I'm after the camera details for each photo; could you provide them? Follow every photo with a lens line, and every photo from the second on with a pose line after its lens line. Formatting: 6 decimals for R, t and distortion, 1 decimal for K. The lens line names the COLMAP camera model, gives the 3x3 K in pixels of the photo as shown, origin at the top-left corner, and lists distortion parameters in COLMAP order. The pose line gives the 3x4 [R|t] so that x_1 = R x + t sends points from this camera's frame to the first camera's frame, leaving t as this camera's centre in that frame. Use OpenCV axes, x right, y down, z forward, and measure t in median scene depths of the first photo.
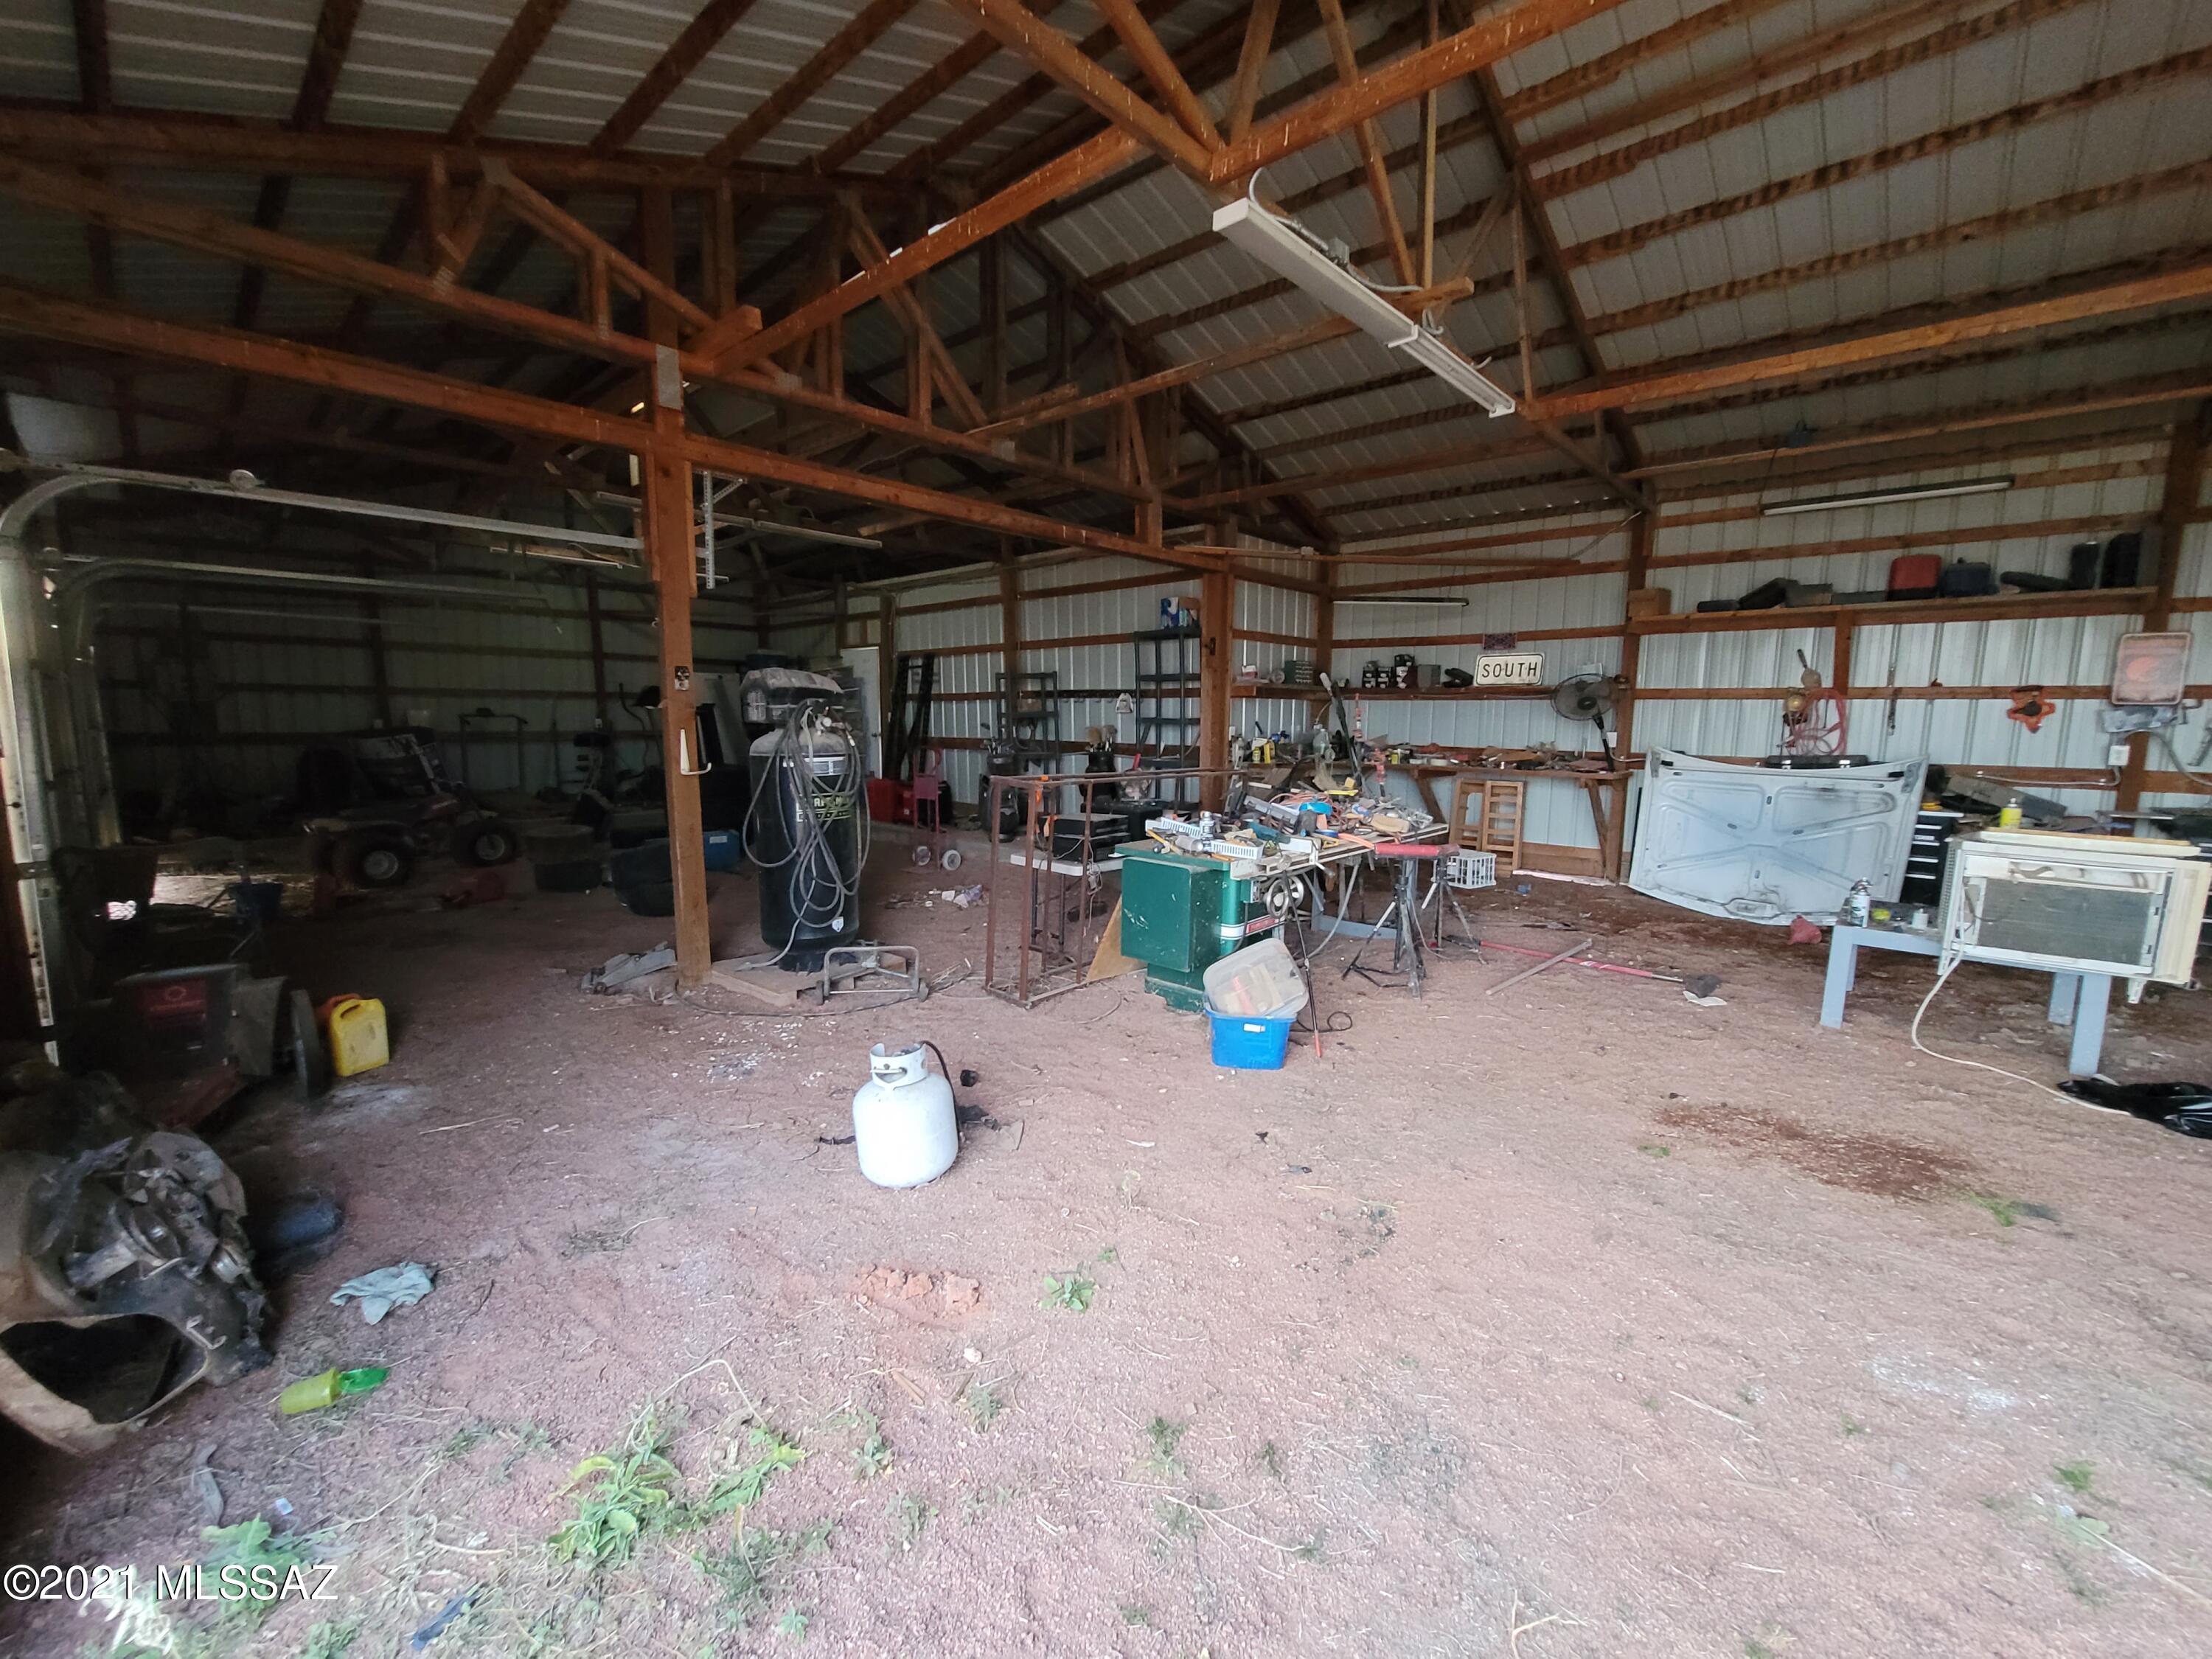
lens RADIAL K [[904.9, 0, 1120.6], [0, 904.9, 835.4], [0, 0, 1]] dist [-0.005763, 0.003383]
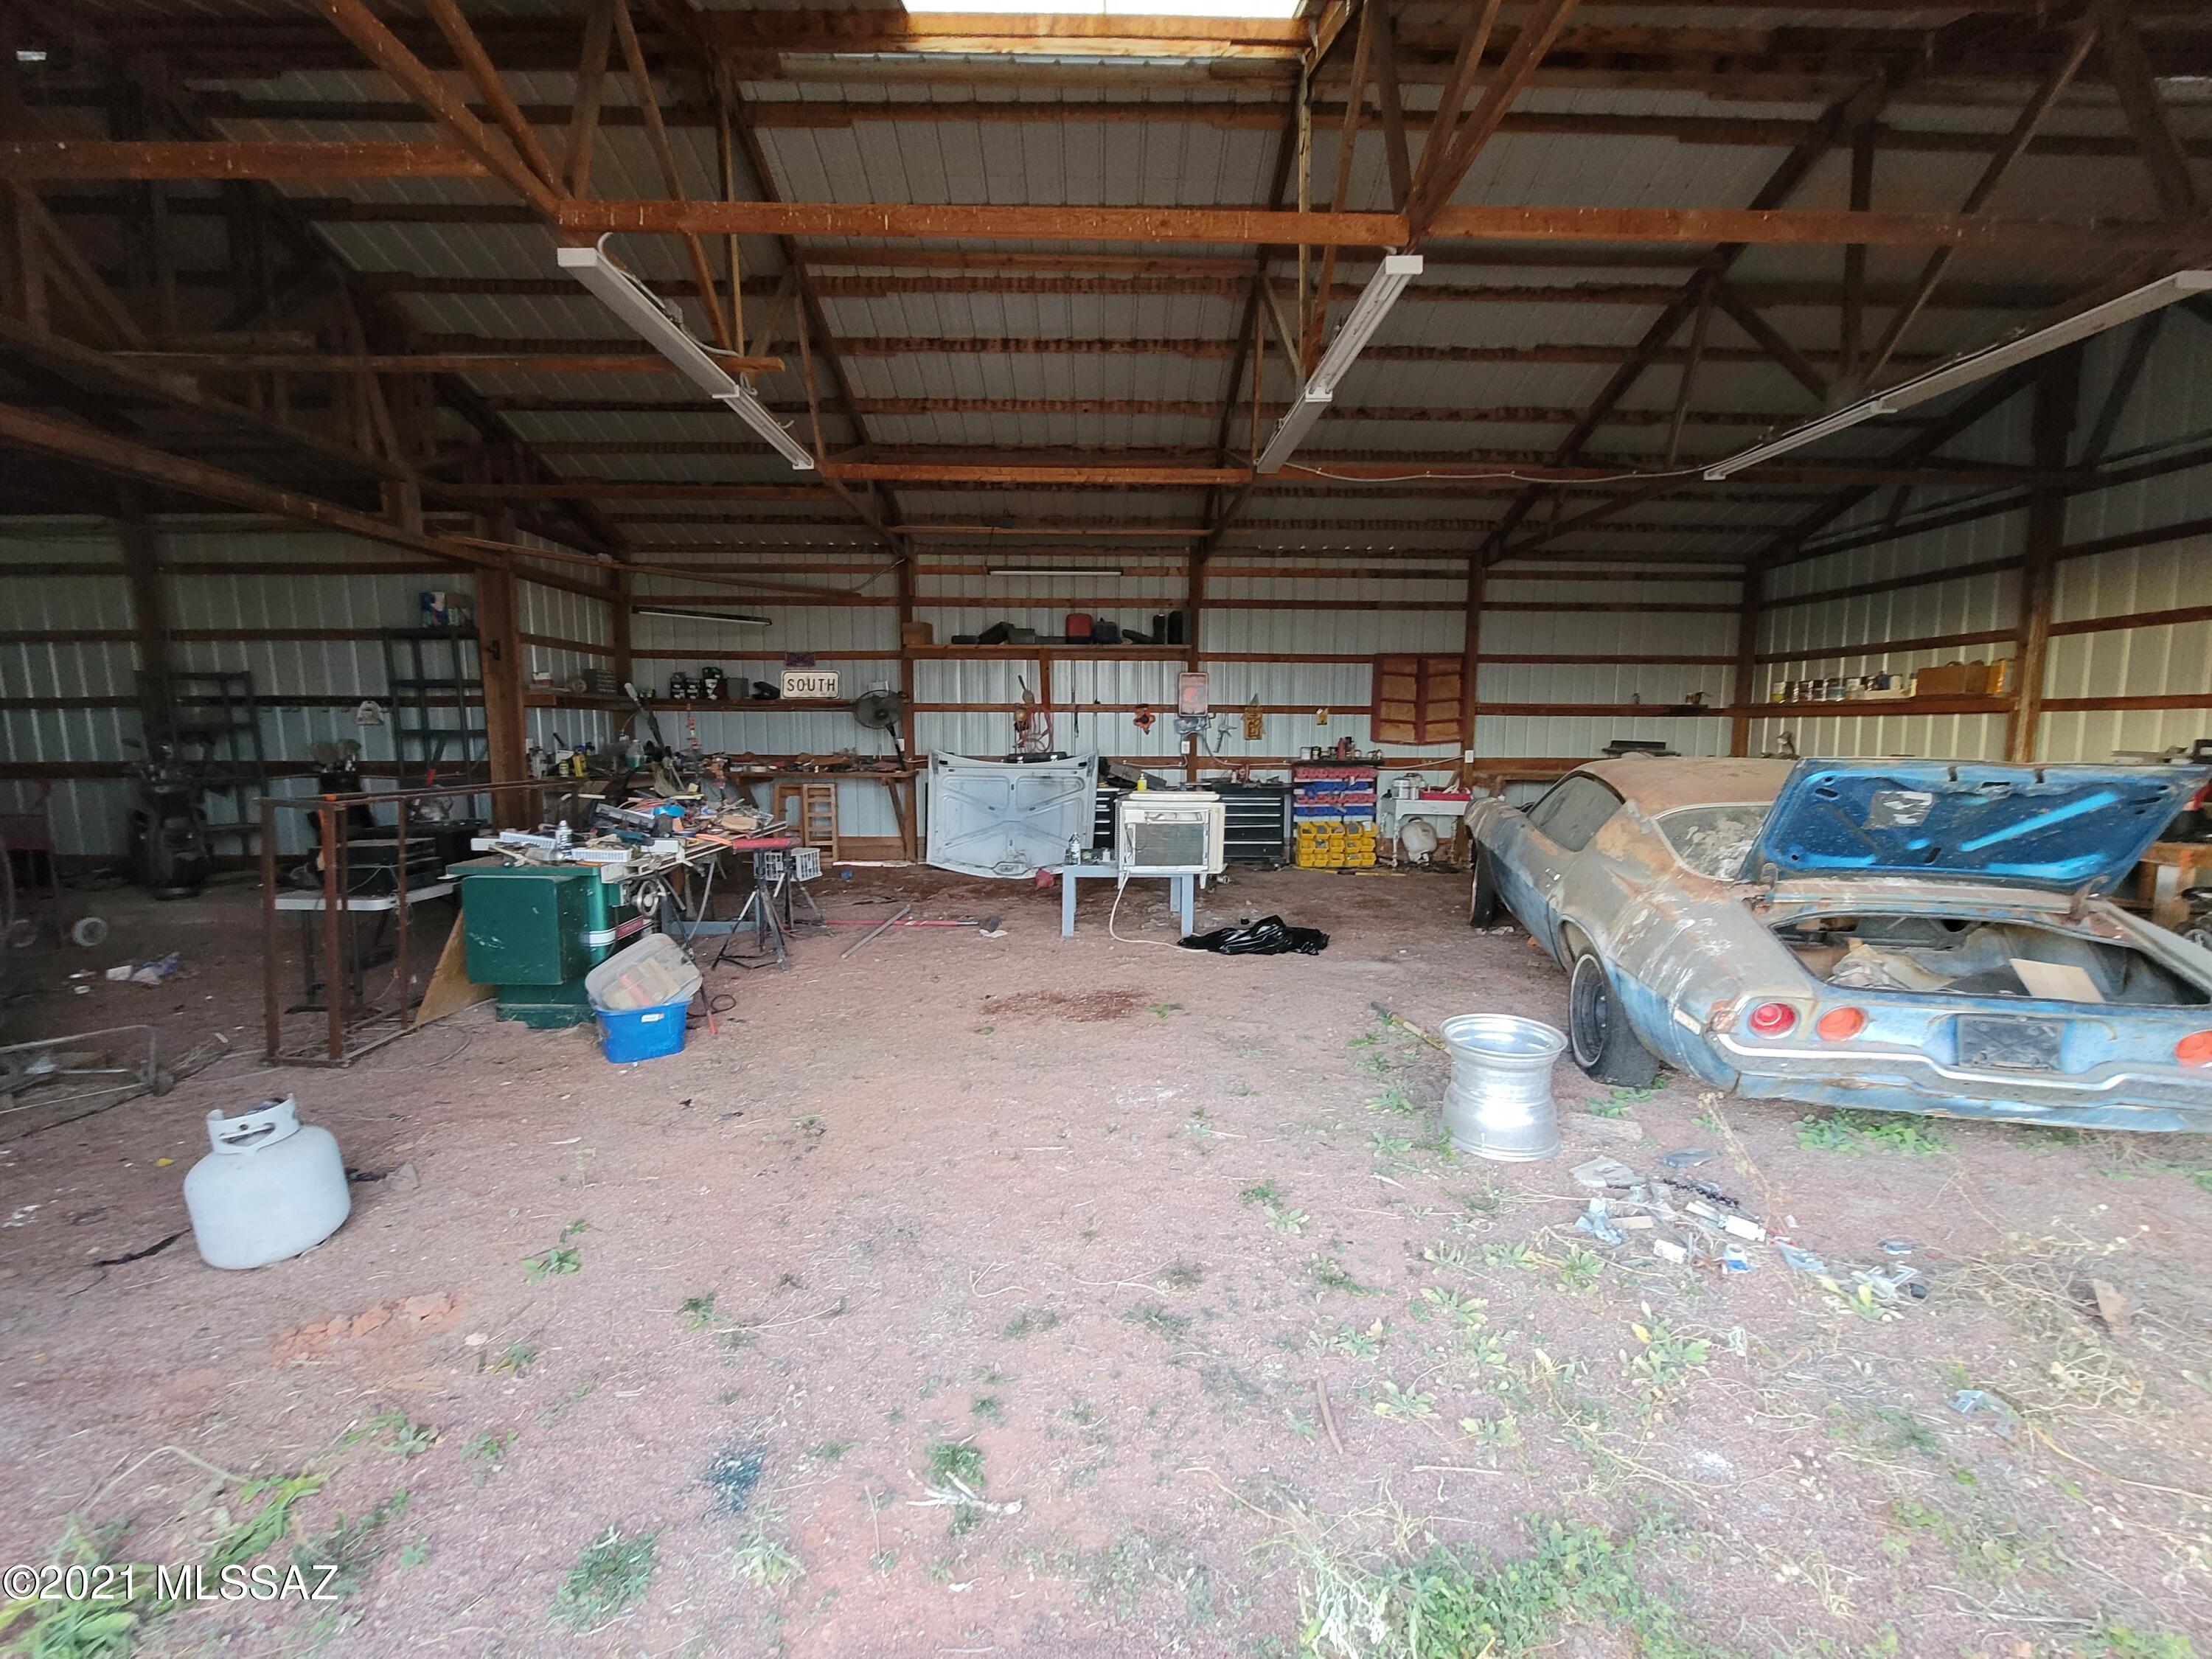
lens RADIAL K [[906.8, 0, 1110.8], [0, 906.8, 841.5], [0, 0, 1]] dist [-0.001988, 0.000291]
pose [[0.732452, -0.089759, 0.674876, -0.106430], [0.095685, 0.995004, 0.028489, 0.019828], [-0.674062, 0.043709, 0.737381, -0.102861]]
